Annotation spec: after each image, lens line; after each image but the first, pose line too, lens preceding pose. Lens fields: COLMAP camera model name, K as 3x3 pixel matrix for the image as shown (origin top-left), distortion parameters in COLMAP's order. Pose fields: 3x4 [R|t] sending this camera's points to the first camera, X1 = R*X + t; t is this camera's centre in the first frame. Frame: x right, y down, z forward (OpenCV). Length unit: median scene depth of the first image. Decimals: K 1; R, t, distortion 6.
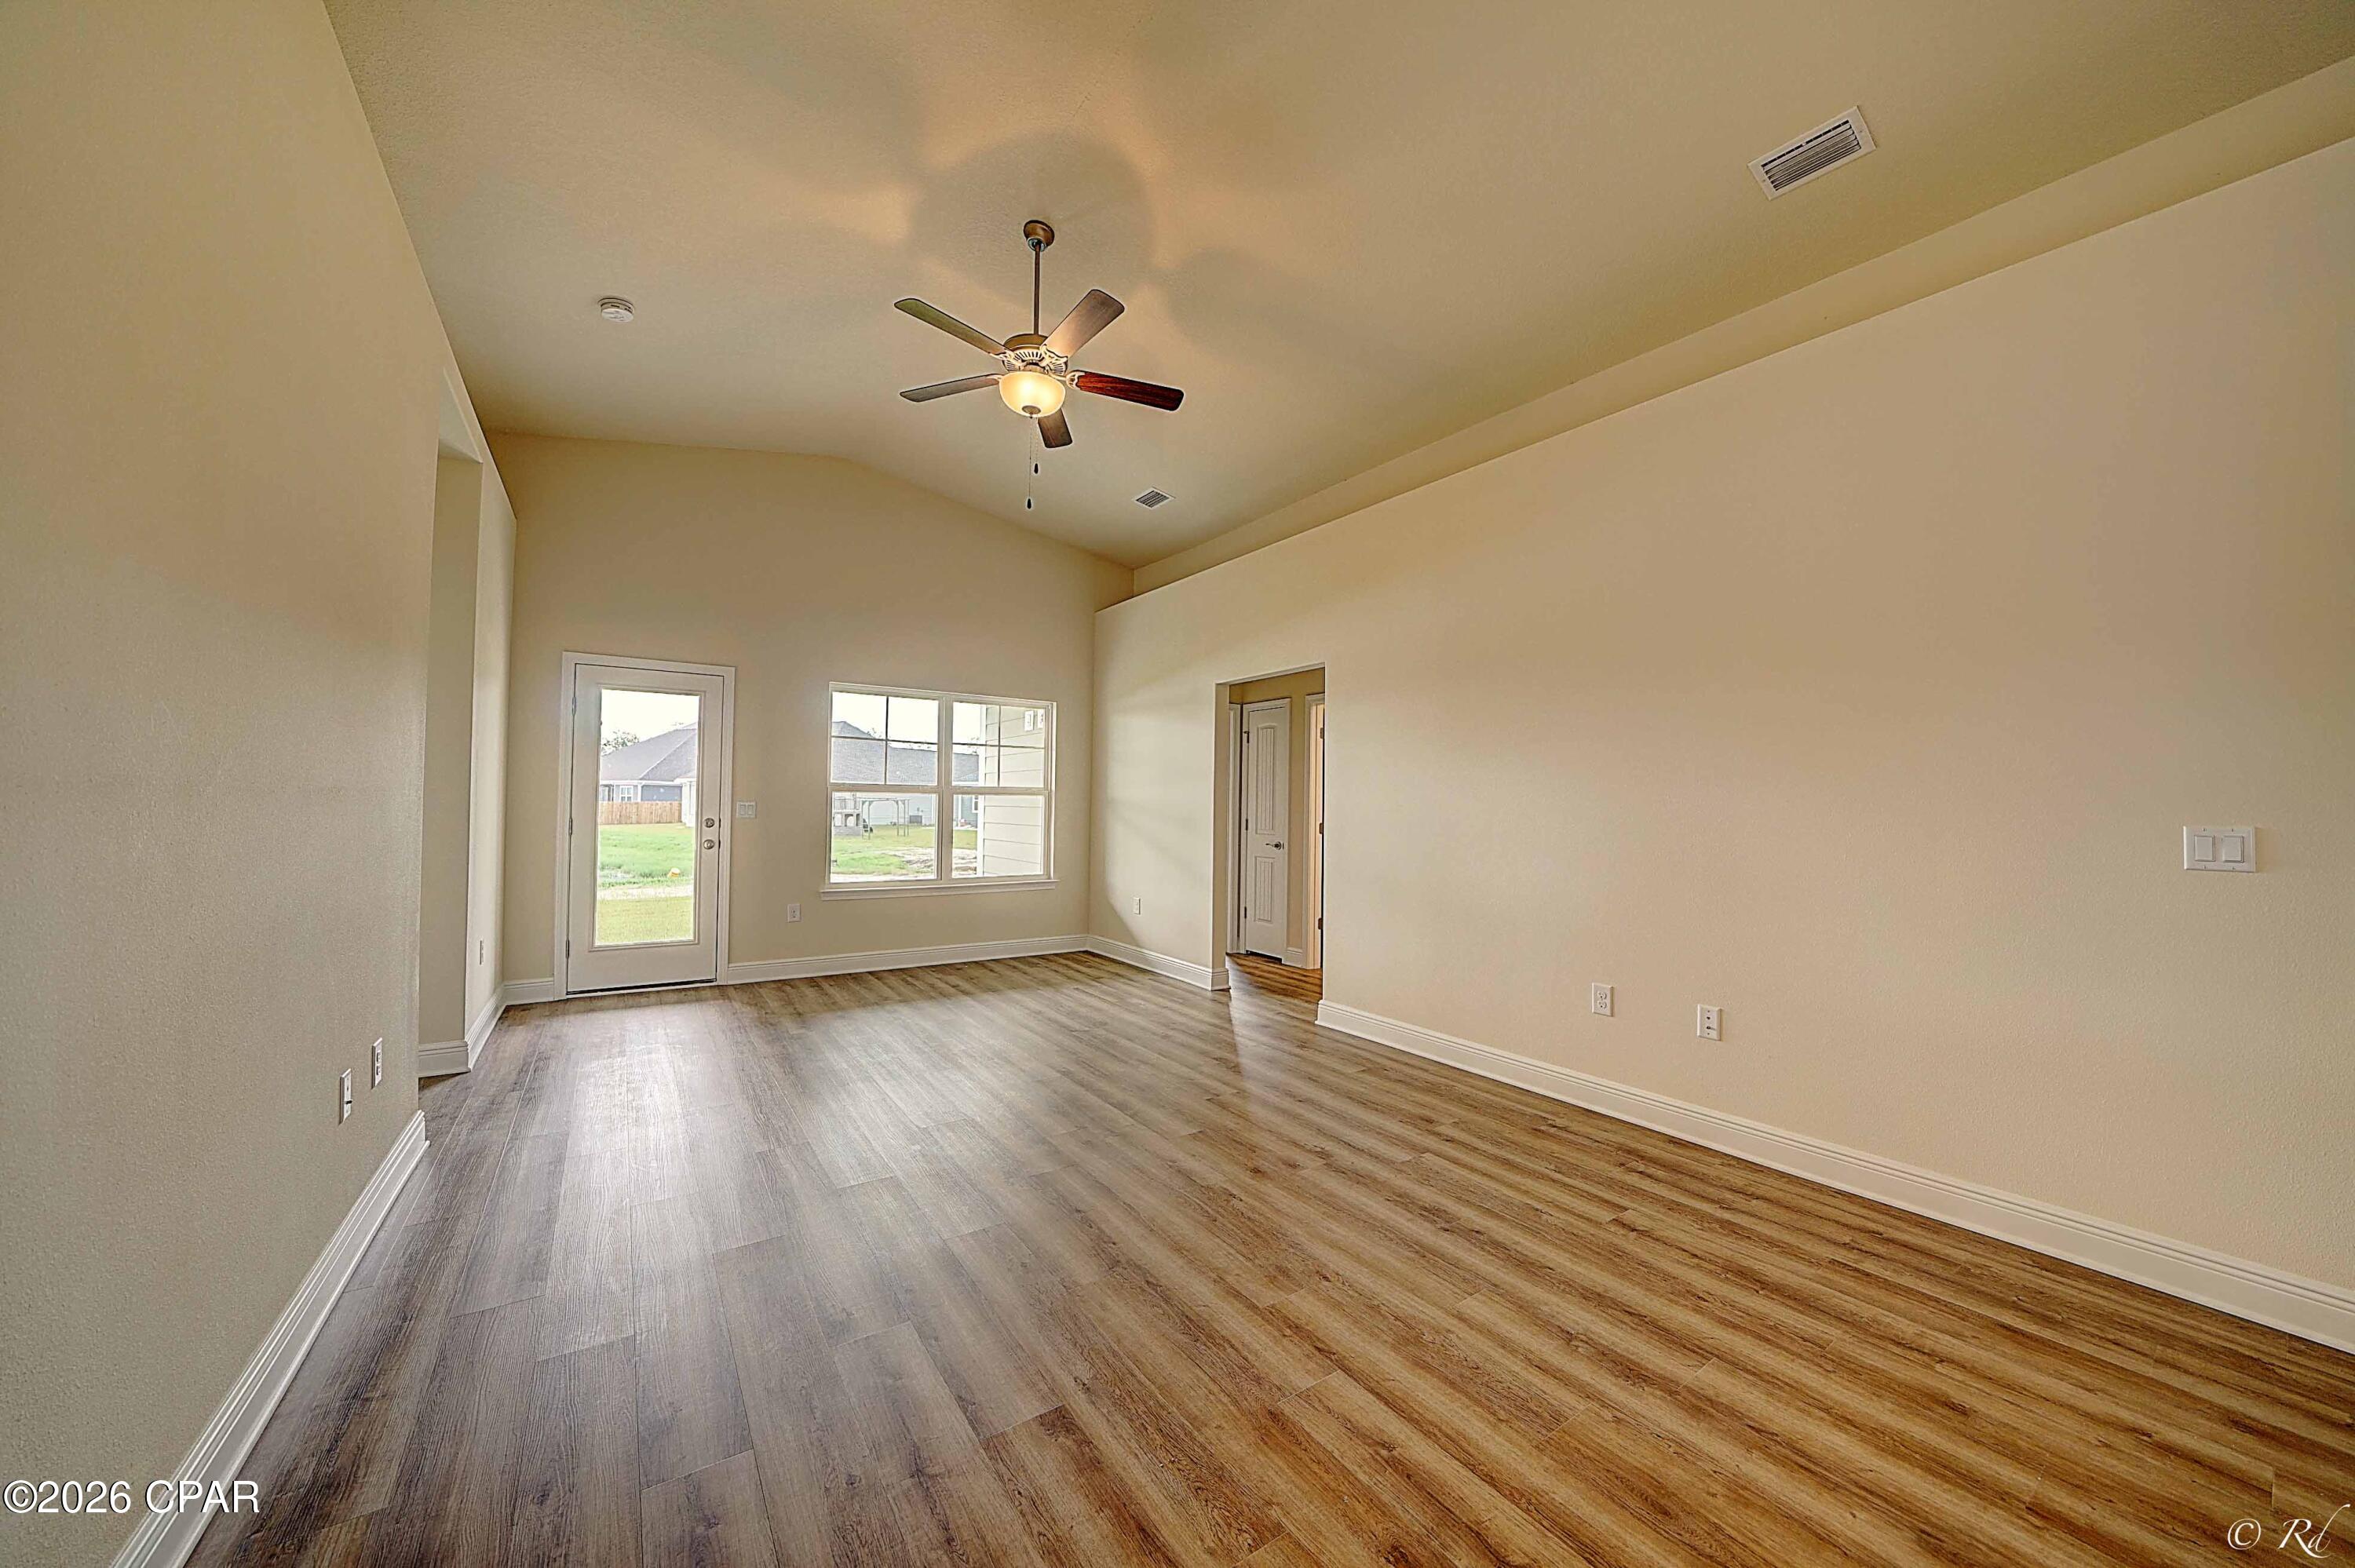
lens RADIAL K [[815.7, 0, 1180.6], [0, 815.7, 788.2], [0, 0, 1]] dist [-0.020013, 0.000611]
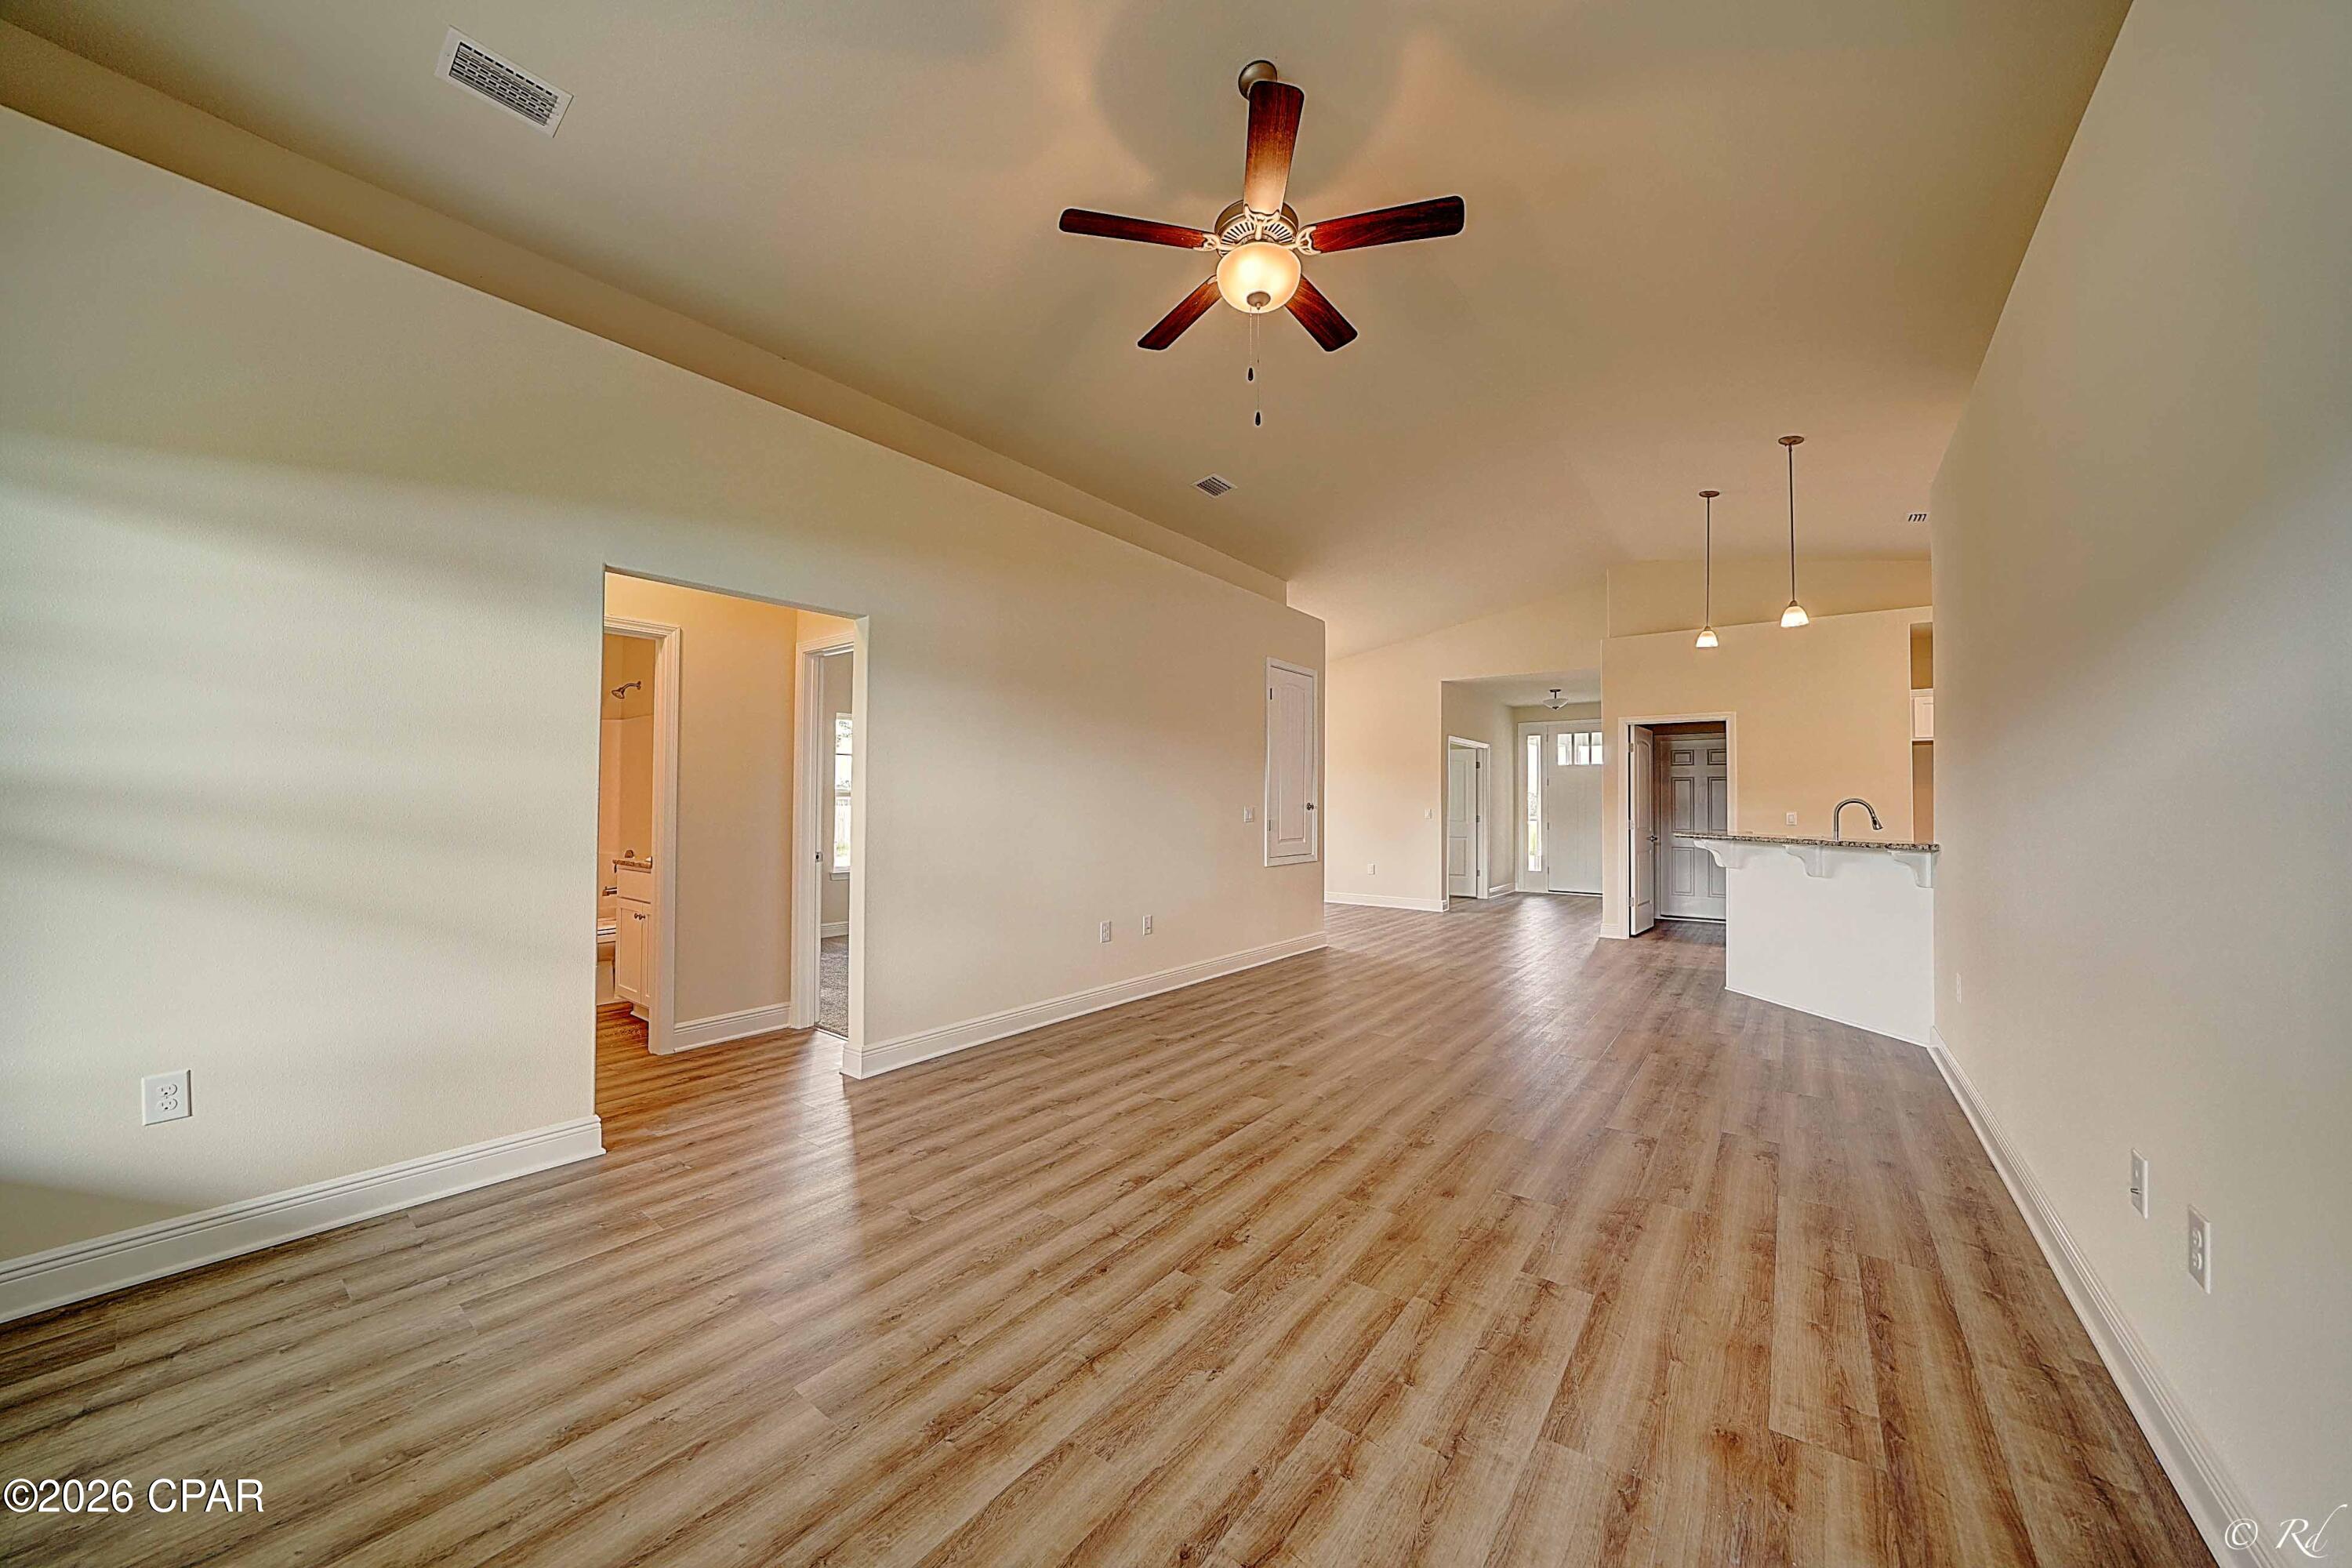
lens RADIAL K [[814.8, 0, 1172.9], [0, 814.8, 782.3], [0, 0, 1]] dist [-0.020013, 0.000611]
pose [[-0.307585, 0.010391, 0.951464, -0.846648], [-0.032785, 0.999231, -0.021512, 0.015966], [-0.950955, -0.037811, -0.307008, 1.229080]]
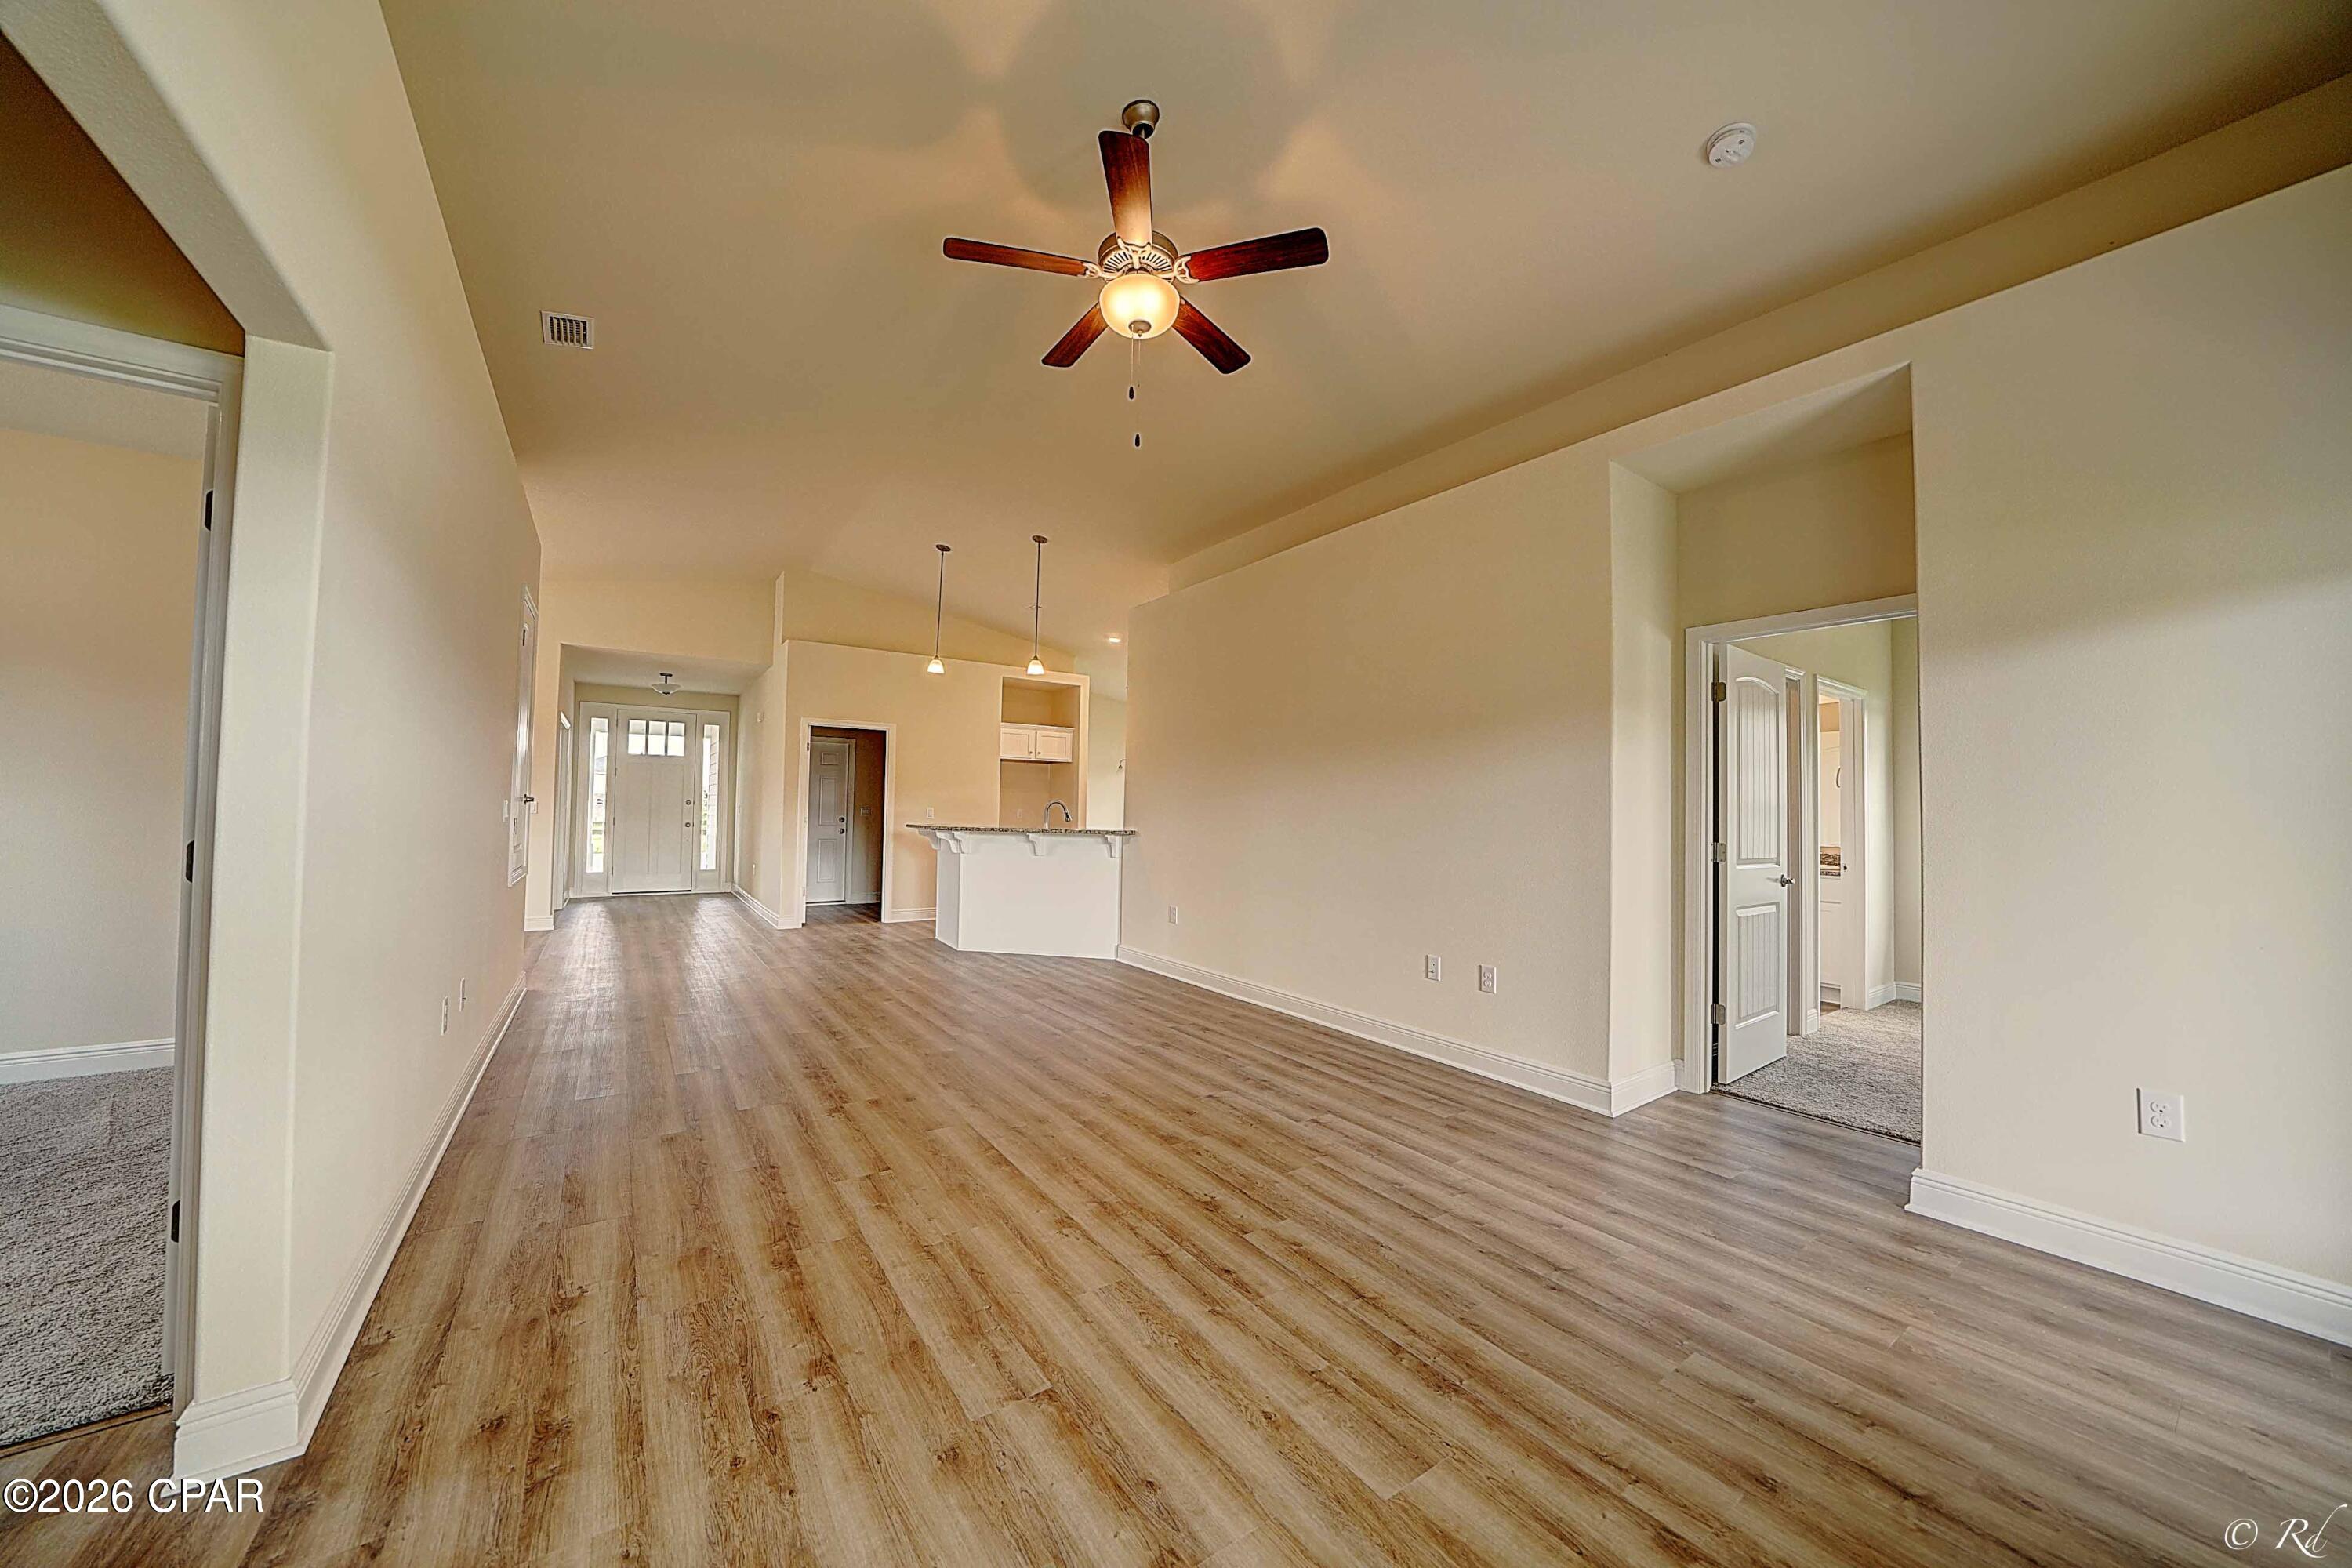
lens RADIAL K [[814.8, 0, 1176.1], [0, 814.8, 786.0], [0, 0, 1]] dist [-0.020013, 0.000611]
pose [[-0.999513, -0.031188, 0.000964, -0.223366], [-0.031196, 0.998125, -0.052664, 0.036095], [0.000680, -0.052669, -0.998612, 1.692307]]
